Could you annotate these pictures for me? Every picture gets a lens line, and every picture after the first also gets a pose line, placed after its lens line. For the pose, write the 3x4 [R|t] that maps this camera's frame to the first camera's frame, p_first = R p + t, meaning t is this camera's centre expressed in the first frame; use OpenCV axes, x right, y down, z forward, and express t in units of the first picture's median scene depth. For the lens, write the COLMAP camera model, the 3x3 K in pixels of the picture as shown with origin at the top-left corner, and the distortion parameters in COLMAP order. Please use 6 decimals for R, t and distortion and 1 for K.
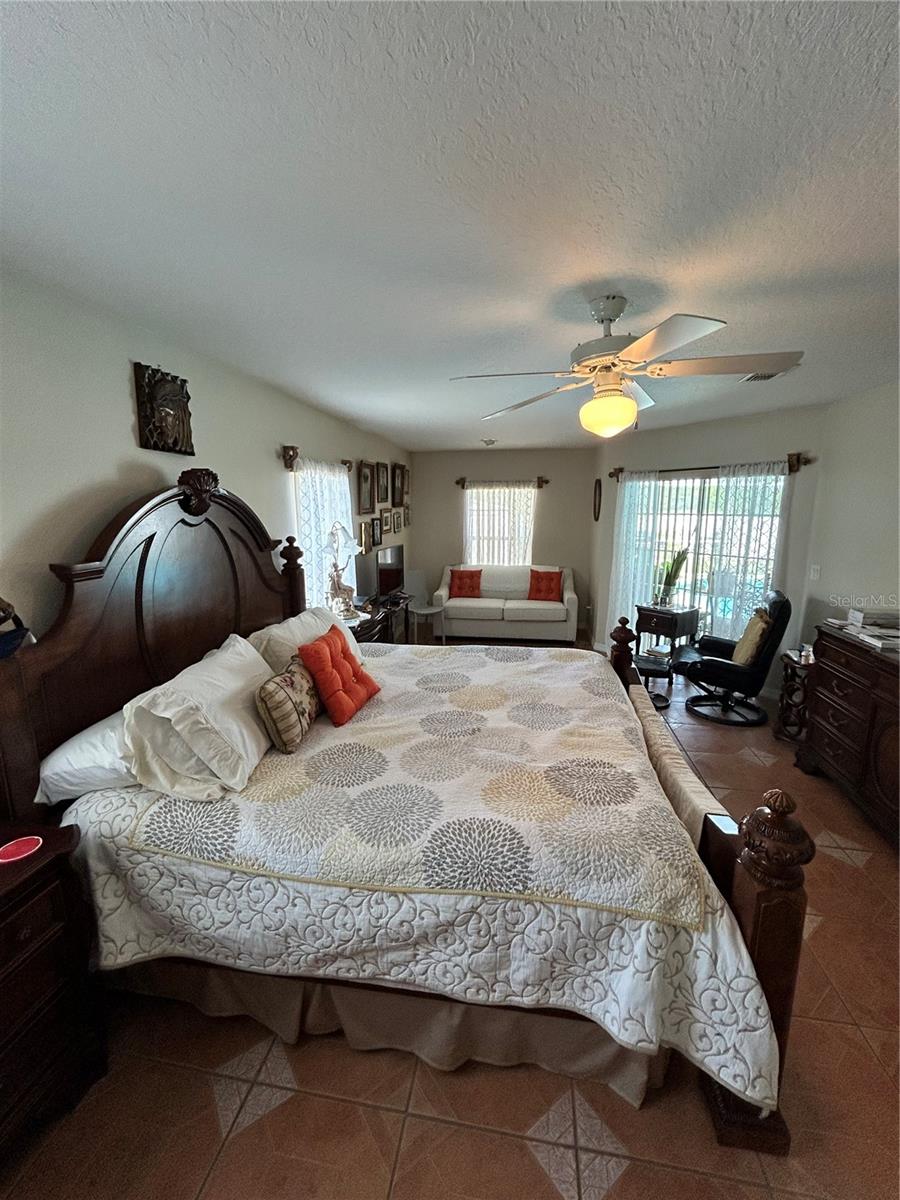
lens RADIAL K [[484.5, 0, 445.2], [0, 484.5, 600.3], [0, 0, 1]] dist [0.011119, -0.000023]
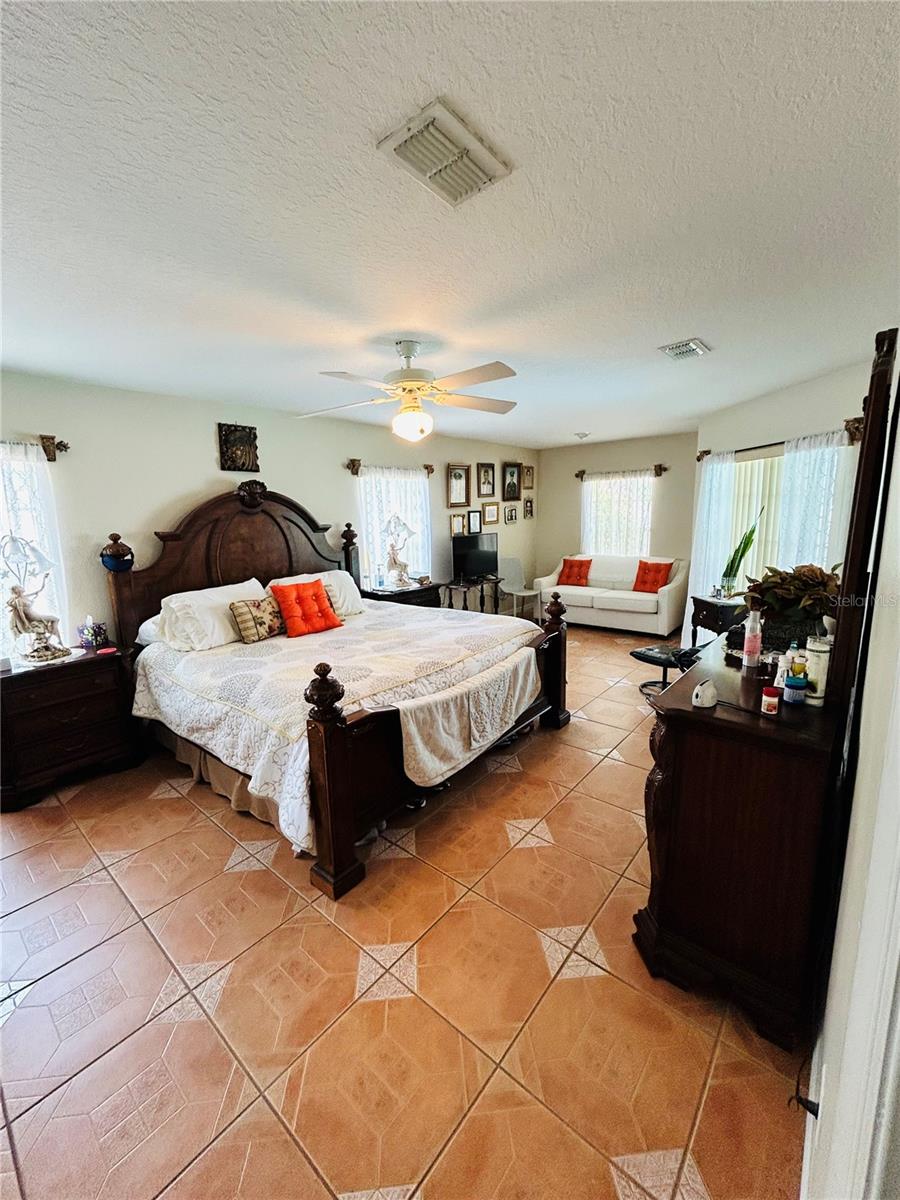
lens RADIAL K [[484.5, 0, 452.0], [0, 484.5, 599.5], [0, 0, 1]] dist [0.011119, -0.000023]
pose [[0.861149, 0.069075, -0.503638, 0.467095], [-0.069250, 0.997430, 0.018391, 0.030970], [0.503614, 0.019039, 0.863719, -0.046991]]
